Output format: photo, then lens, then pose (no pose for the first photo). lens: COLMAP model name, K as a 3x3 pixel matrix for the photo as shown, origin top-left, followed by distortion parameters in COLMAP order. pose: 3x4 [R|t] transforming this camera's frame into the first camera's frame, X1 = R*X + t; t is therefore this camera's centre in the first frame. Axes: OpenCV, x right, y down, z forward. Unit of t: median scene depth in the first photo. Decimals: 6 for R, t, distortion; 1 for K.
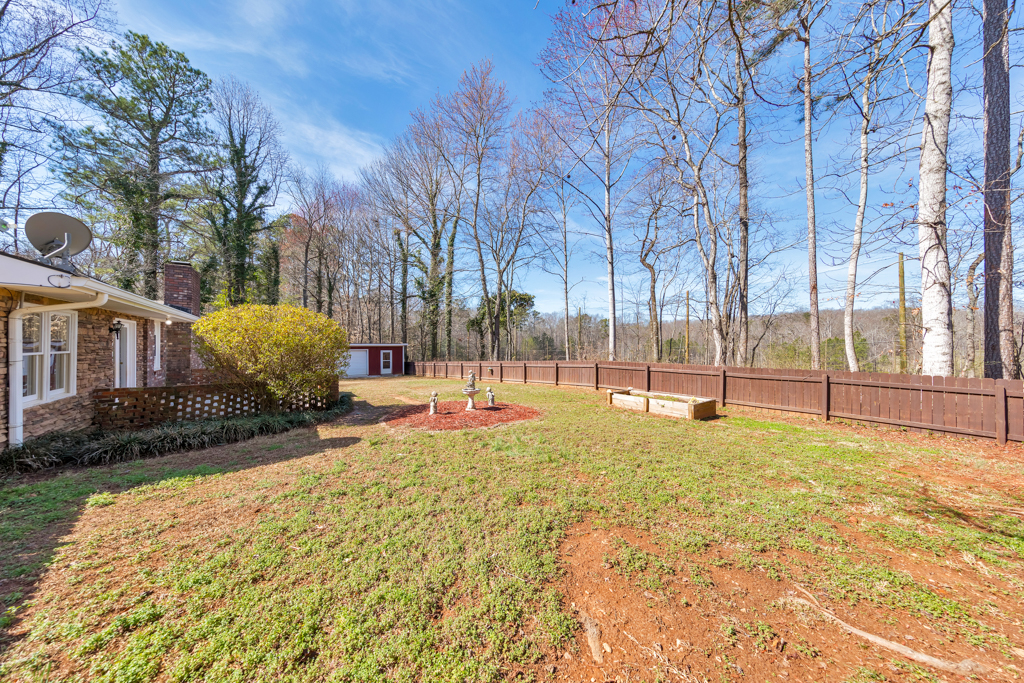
lens RADIAL K [[326.1, 0, 519.6], [0, 326.1, 335.7], [0, 0, 1]] dist [0.011521, -0.000449]
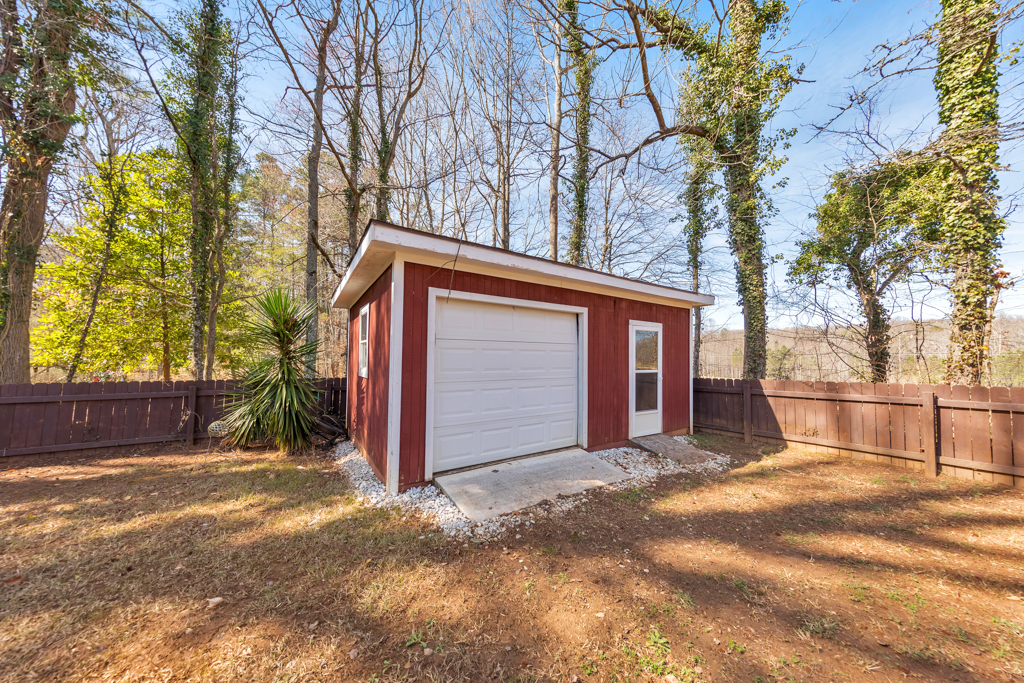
lens RADIAL K [[326.1, 0, 509.8], [0, 326.1, 341.0], [0, 0, 1]] dist [0.011521, -0.000449]
pose [[0.994269, 0.015996, -0.105708, -0.472045], [-0.018238, 0.999628, -0.020271, 0.062199], [0.105344, 0.022083, 0.994191, 0.783463]]
